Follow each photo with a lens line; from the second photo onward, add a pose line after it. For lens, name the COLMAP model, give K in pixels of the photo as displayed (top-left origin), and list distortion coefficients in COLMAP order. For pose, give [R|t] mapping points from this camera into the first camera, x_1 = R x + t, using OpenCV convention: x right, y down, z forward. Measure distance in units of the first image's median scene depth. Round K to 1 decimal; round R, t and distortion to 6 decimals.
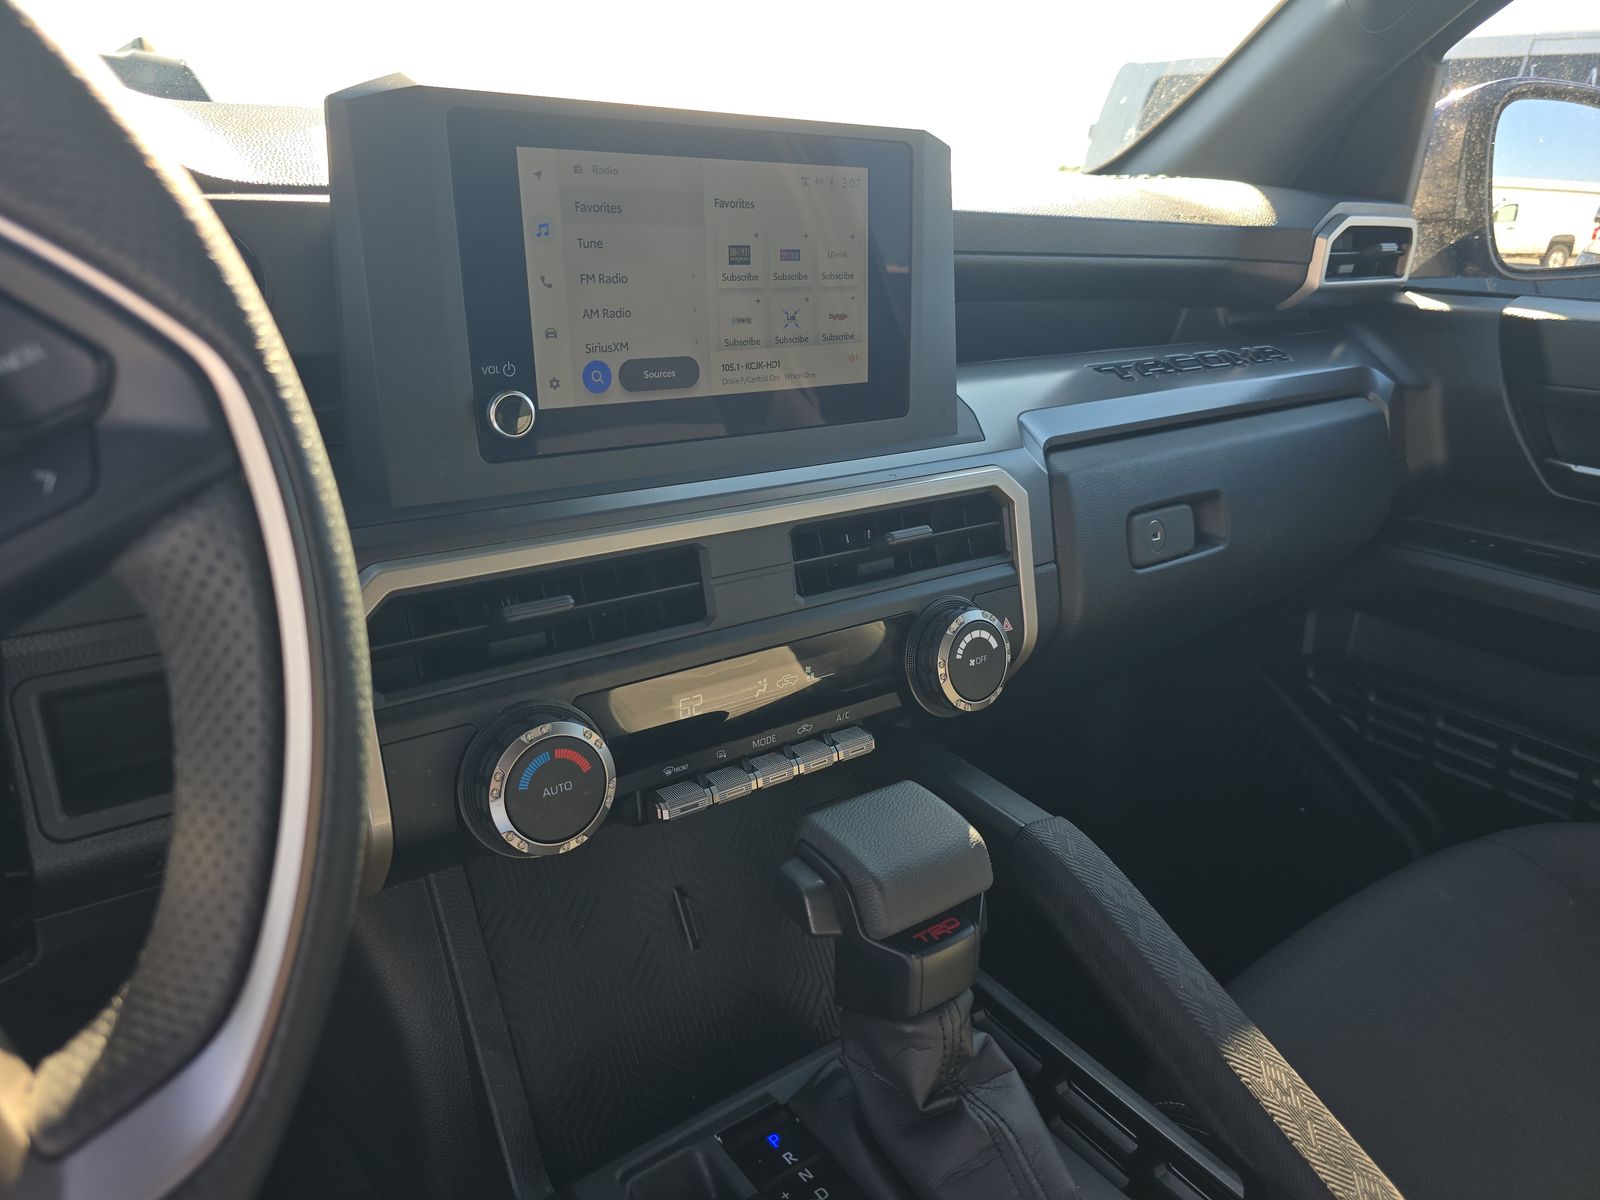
lens RADIAL K [[1106.5, 0, 792.5], [0, 1106.5, 571.4], [0, 0, 1]] dist [0.044622, -0.035521]
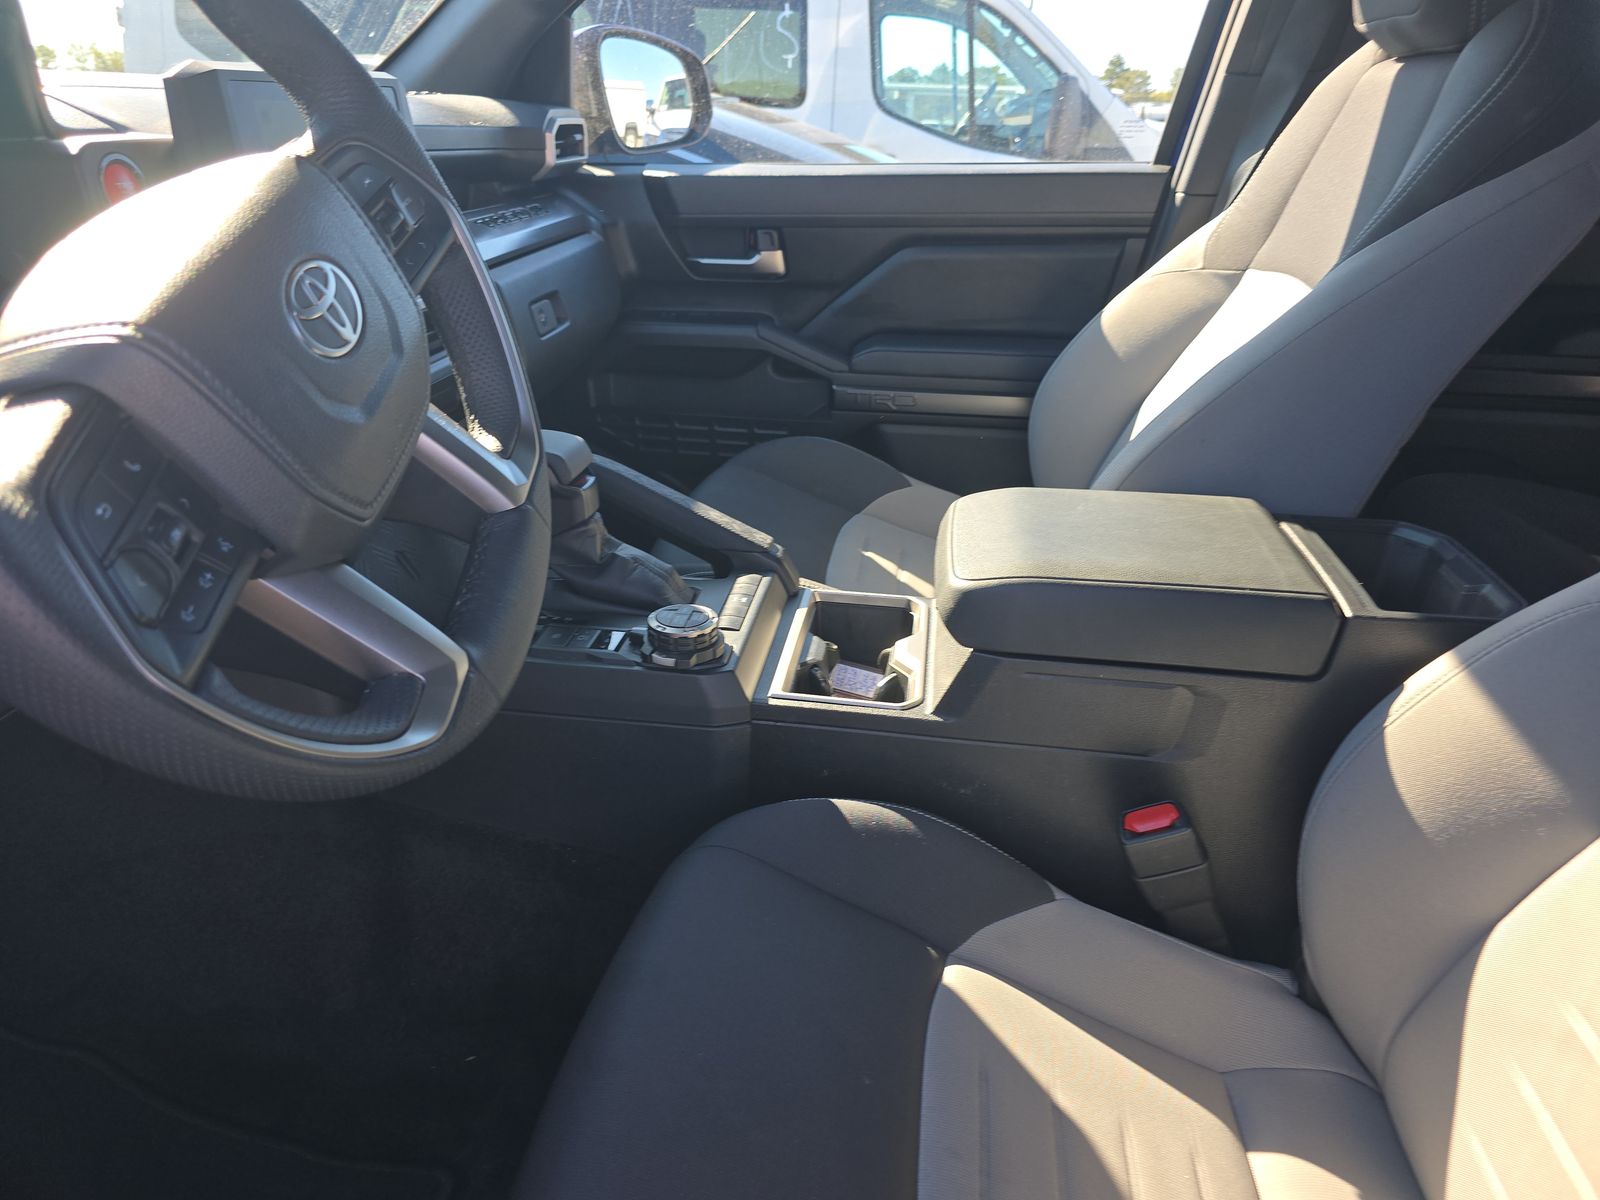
lens RADIAL K [[1106.5, 0, 792.5], [0, 1106.5, 571.4], [0, 0, 1]] dist [0.044622, -0.035521]
pose [[0.716388, -0.296857, 0.631399, -0.462742], [0.241185, 0.954545, 0.175137, 0.105352], [-0.654690, 0.026818, 0.755422, -0.415309]]
